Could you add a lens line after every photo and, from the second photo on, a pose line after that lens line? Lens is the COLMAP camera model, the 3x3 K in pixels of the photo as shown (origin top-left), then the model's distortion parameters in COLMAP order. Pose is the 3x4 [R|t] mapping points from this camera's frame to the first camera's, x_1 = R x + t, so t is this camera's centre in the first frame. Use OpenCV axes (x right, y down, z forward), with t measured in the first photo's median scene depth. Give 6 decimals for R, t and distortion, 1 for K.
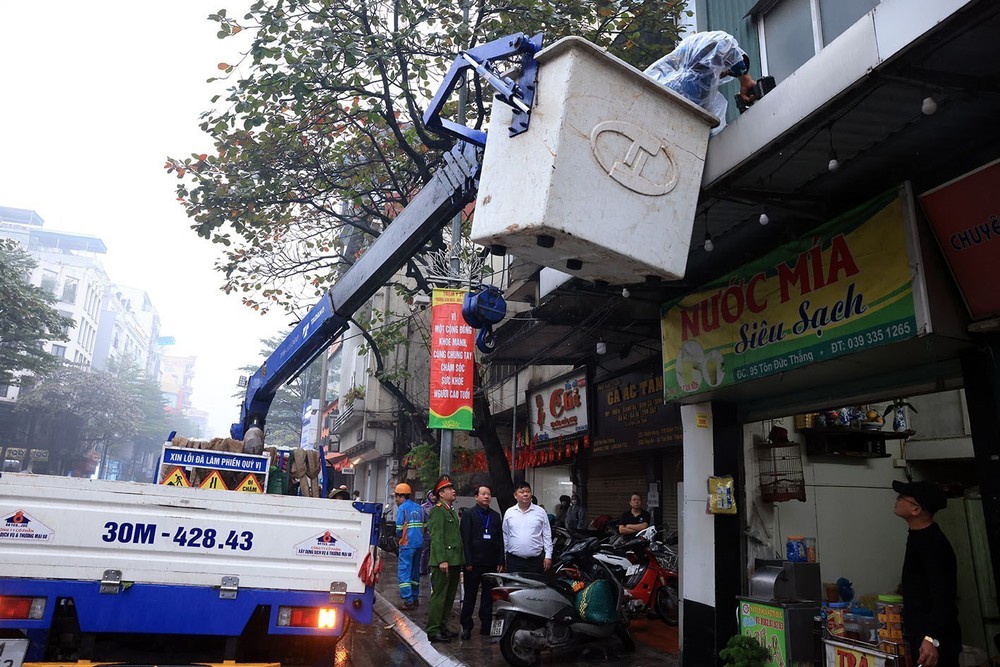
lens RADIAL K [[690.5, 0, 500.0], [0, 690.5, 333.5], [0, 0, 1]] dist [-0.093360, 0.078687]
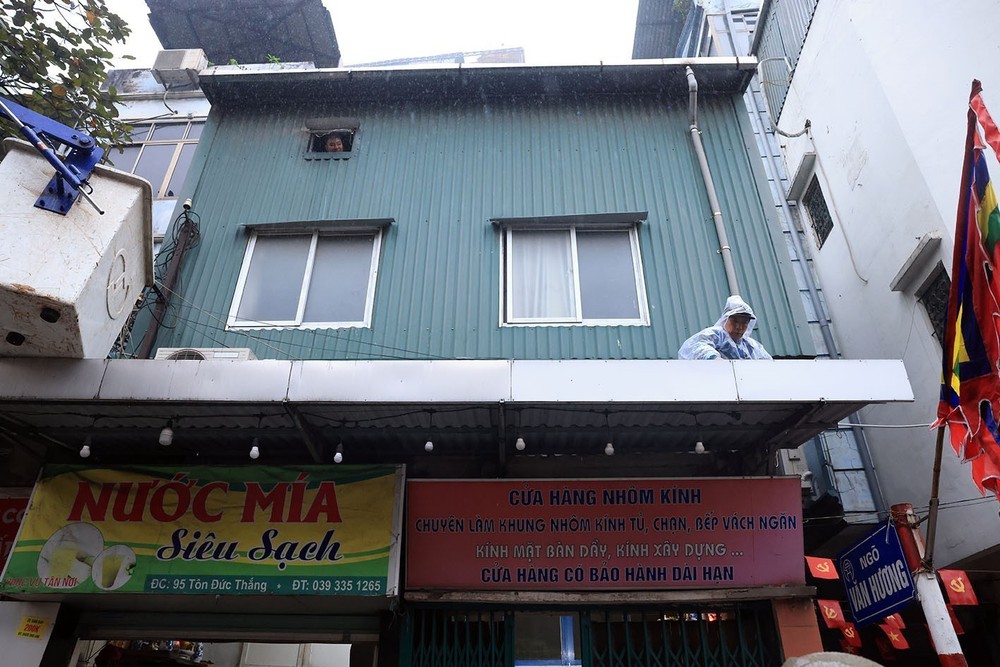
lens RADIAL K [[690.5, 0, 500.0], [0, 690.5, 333.5], [0, 0, 1]] dist [-0.093360, 0.078687]
pose [[0.334448, 0.478224, 0.812063, -0.344934], [-0.227720, 0.877159, -0.422772, 0.041076], [-0.914488, -0.043528, 0.402265, 0.249435]]
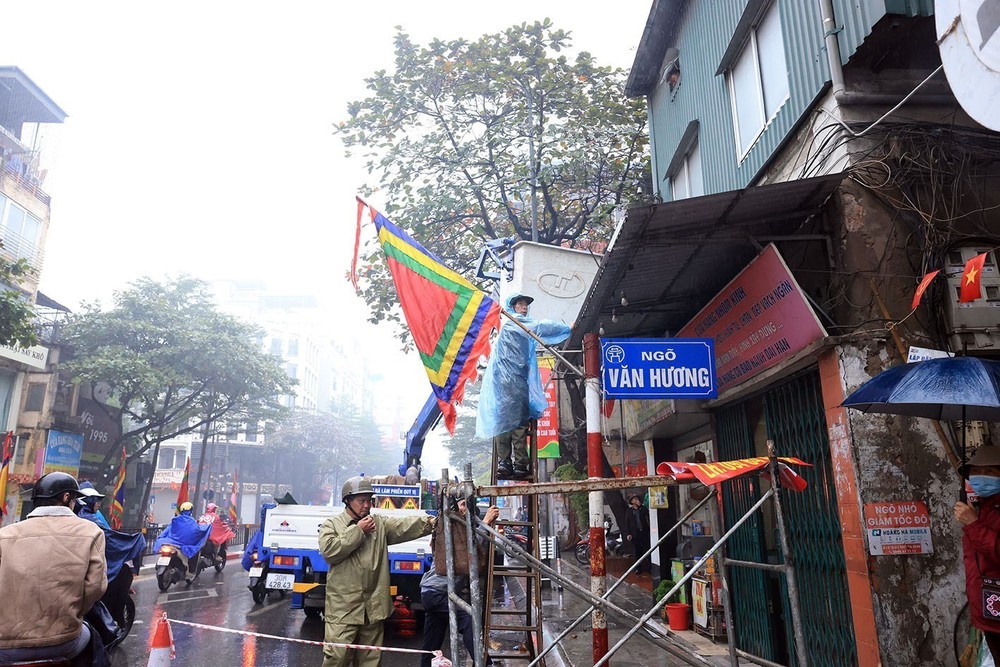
lens RADIAL K [[690.5, 0, 500.0], [0, 690.5, 333.5], [0, 0, 1]] dist [-0.093360, 0.078687]
pose [[0.955130, -0.116223, -0.272430, 0.401255], [0.111526, 0.993223, -0.032717, -0.122831], [0.274386, 0.000865, 0.961619, -0.597399]]
